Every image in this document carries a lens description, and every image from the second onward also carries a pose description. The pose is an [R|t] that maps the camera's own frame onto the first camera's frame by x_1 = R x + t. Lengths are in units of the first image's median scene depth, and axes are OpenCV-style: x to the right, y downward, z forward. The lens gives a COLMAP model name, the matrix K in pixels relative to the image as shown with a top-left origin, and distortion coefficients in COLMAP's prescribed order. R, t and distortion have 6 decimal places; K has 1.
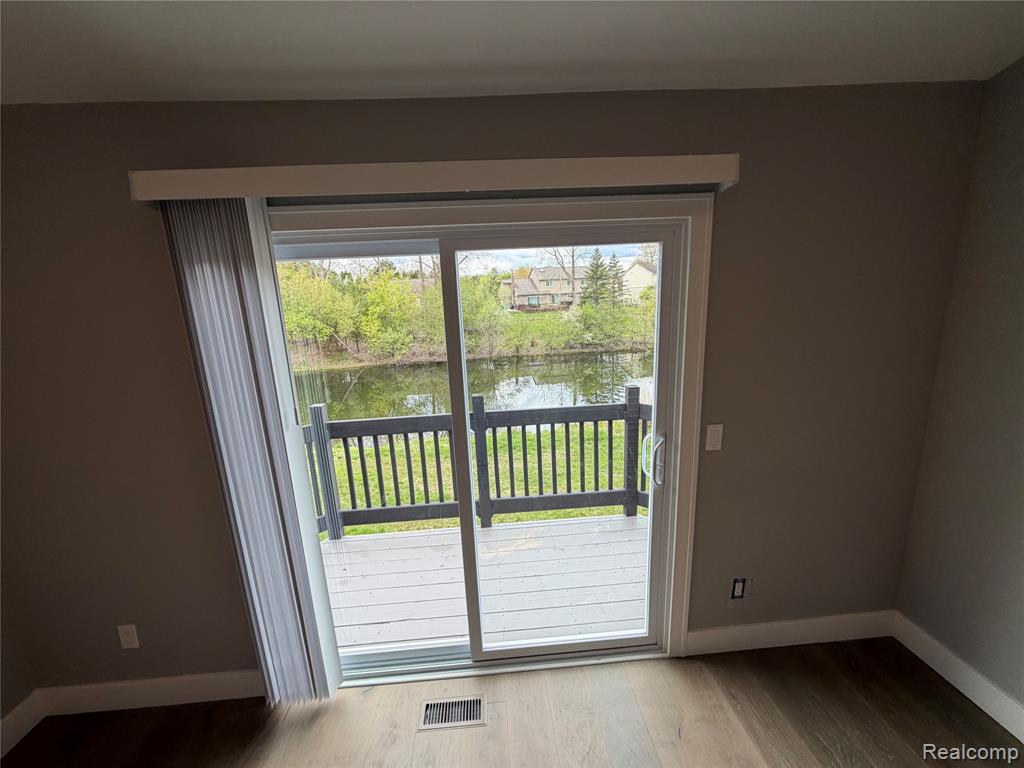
lens RADIAL K [[405.5, 0, 506.5], [0, 405.5, 384.6], [0, 0, 1]] dist [0.001232, -0.000079]
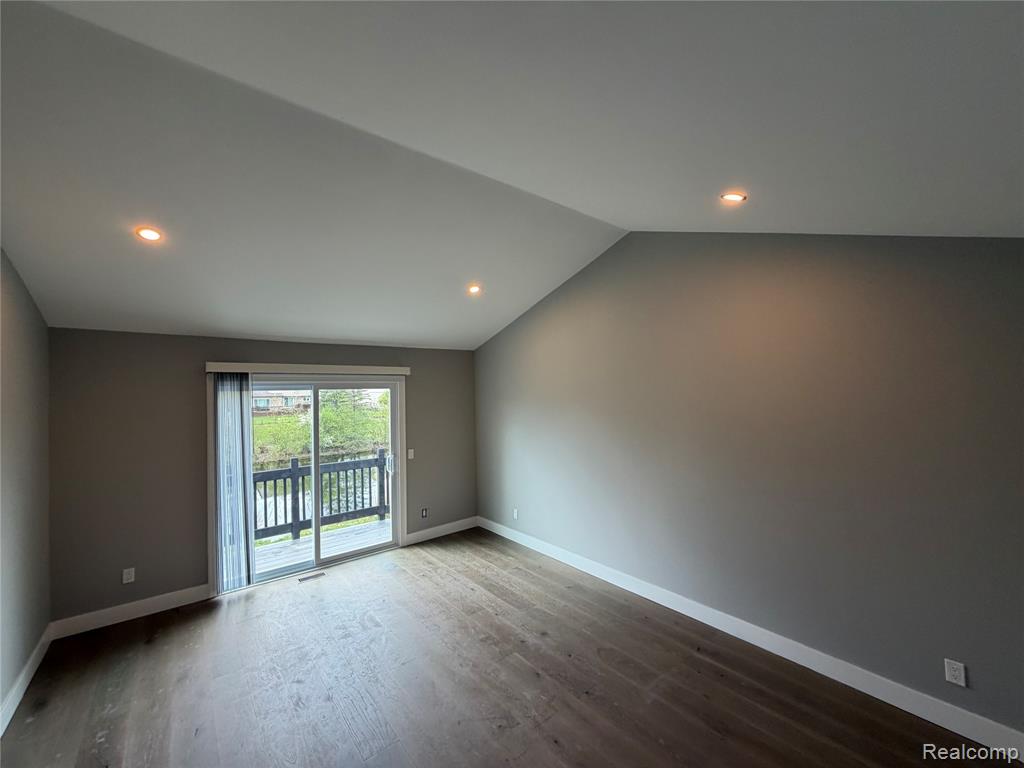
lens RADIAL K [[405.5, 0, 506.5], [0, 405.5, 384.6], [0, 0, 1]] dist [0.001232, -0.000079]
pose [[0.815900, 0.040196, 0.576794, -0.359463], [0.105400, 0.970526, -0.216727, 0.202675], [-0.568505, 0.237621, 0.787615, -1.033417]]
